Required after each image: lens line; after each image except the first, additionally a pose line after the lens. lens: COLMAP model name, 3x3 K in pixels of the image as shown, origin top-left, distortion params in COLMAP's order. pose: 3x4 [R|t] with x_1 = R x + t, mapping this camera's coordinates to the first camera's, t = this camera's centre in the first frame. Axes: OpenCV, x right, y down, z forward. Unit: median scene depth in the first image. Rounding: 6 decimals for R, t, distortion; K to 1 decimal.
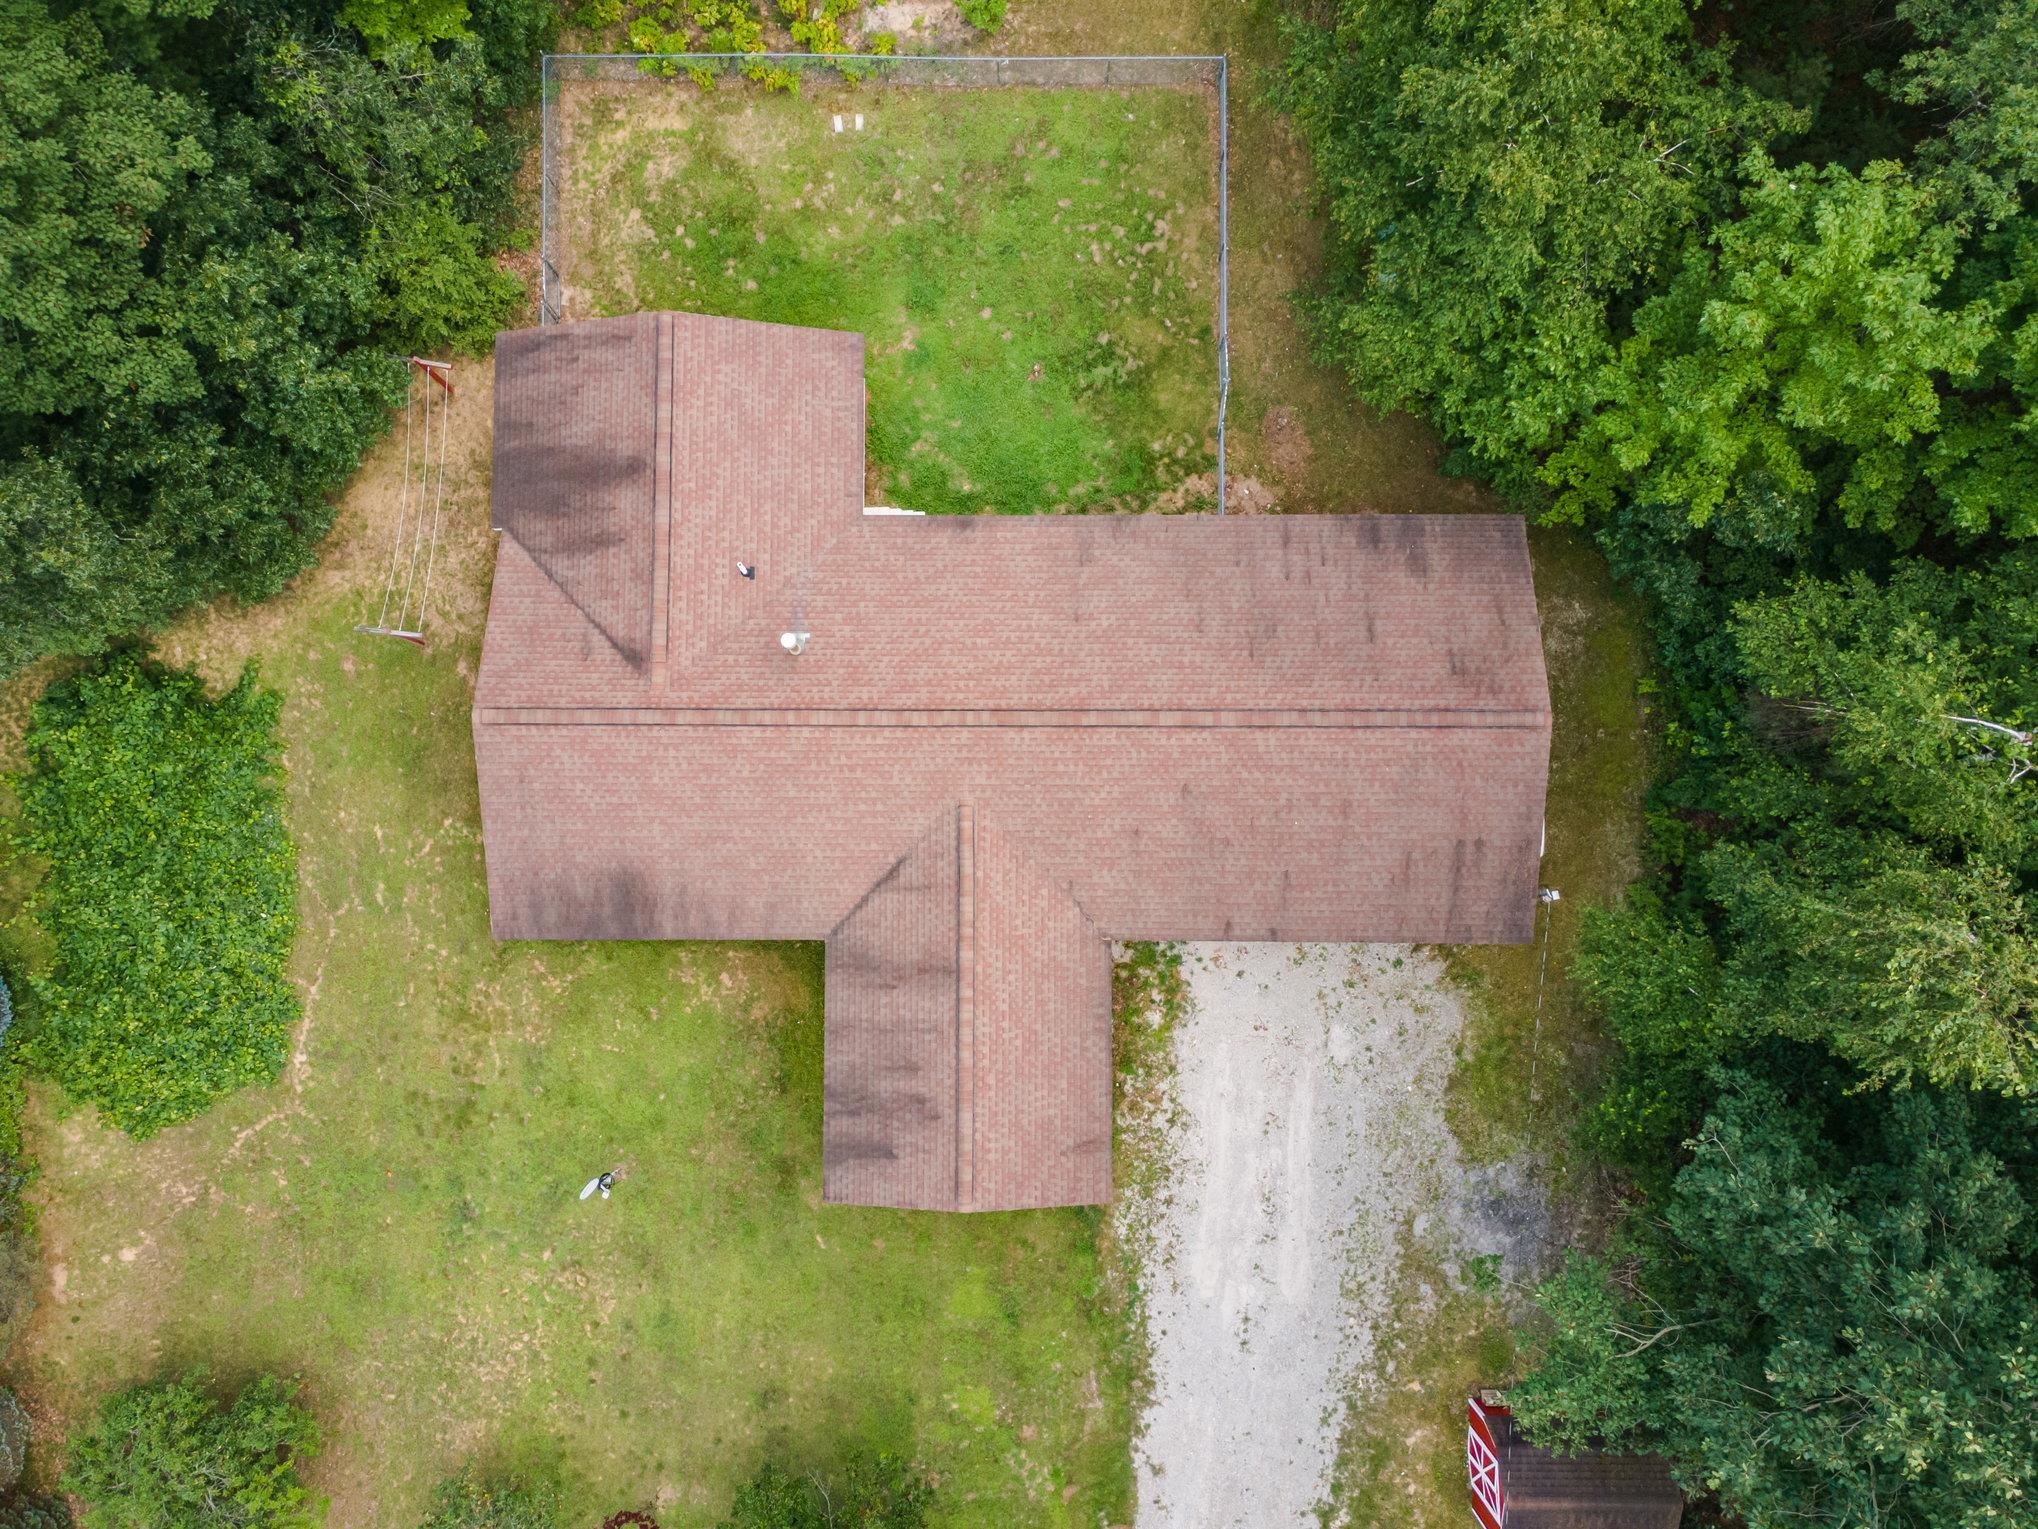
lens RADIAL K [[1483.0, 0, 1012.0], [0, 1483.0, 761.0], [0, 0, 1]] dist [0.045386, 0.011015]
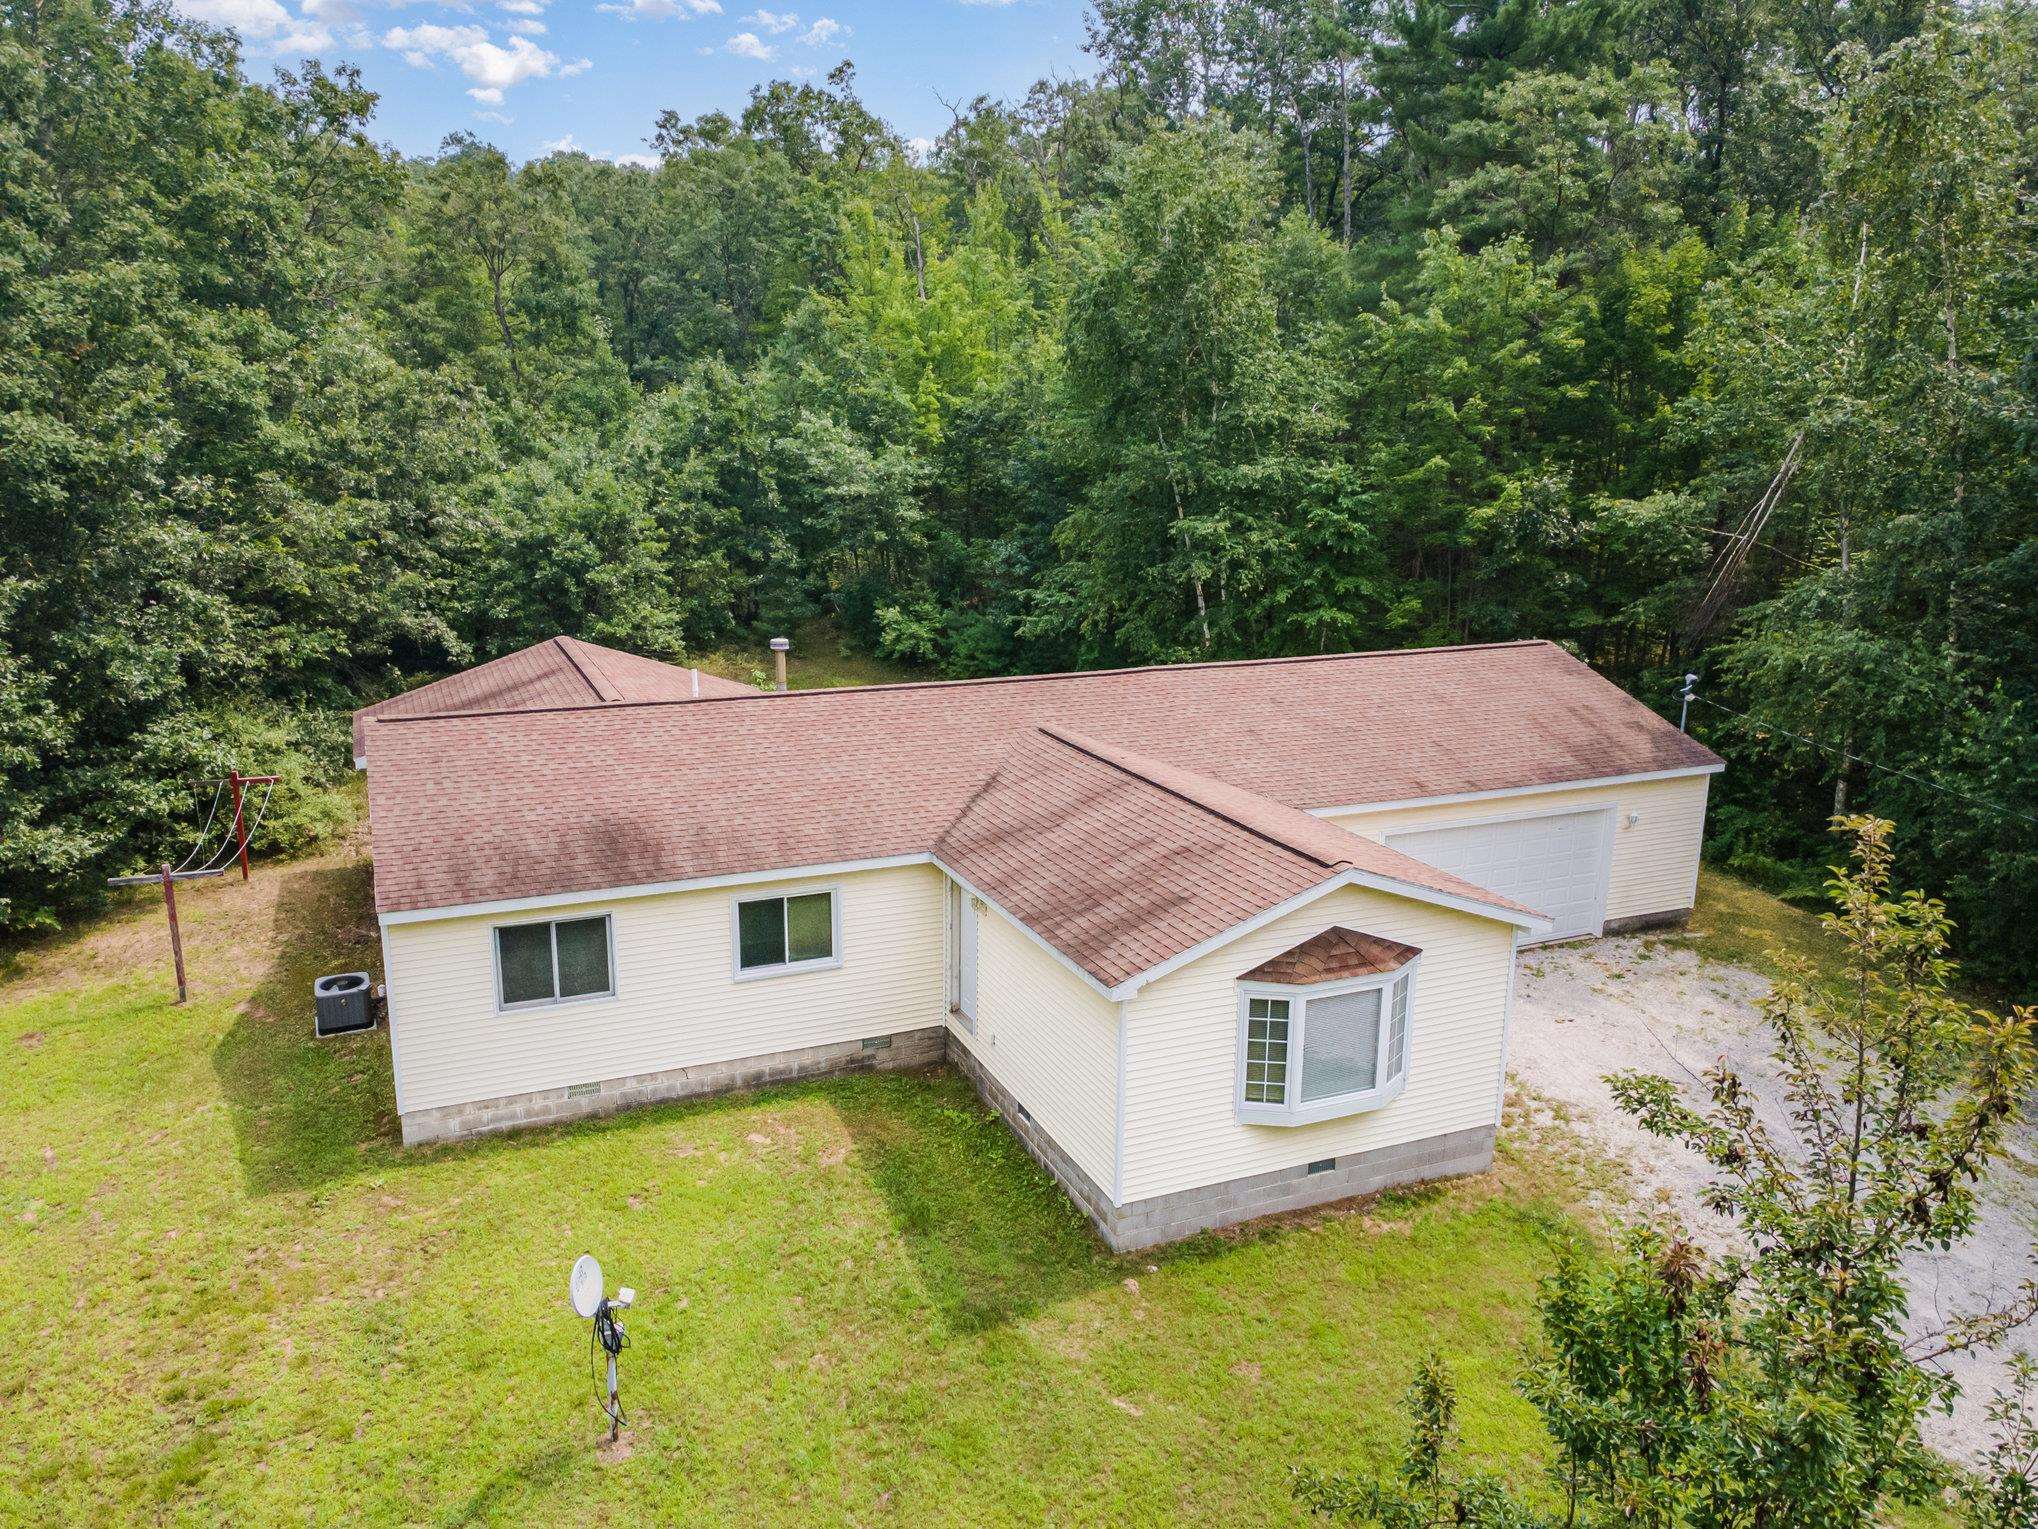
lens RADIAL K [[1483.0, 0, 1023.9], [0, 1483.0, 766.1], [0, 0, 1]] dist [0.045386, 0.011015]
pose [[0.916779, -0.067321, 0.393681, -0.314115], [0.396143, 0.278817, -0.874833, 0.639742], [-0.050871, 0.957982, 0.282282, 0.708502]]
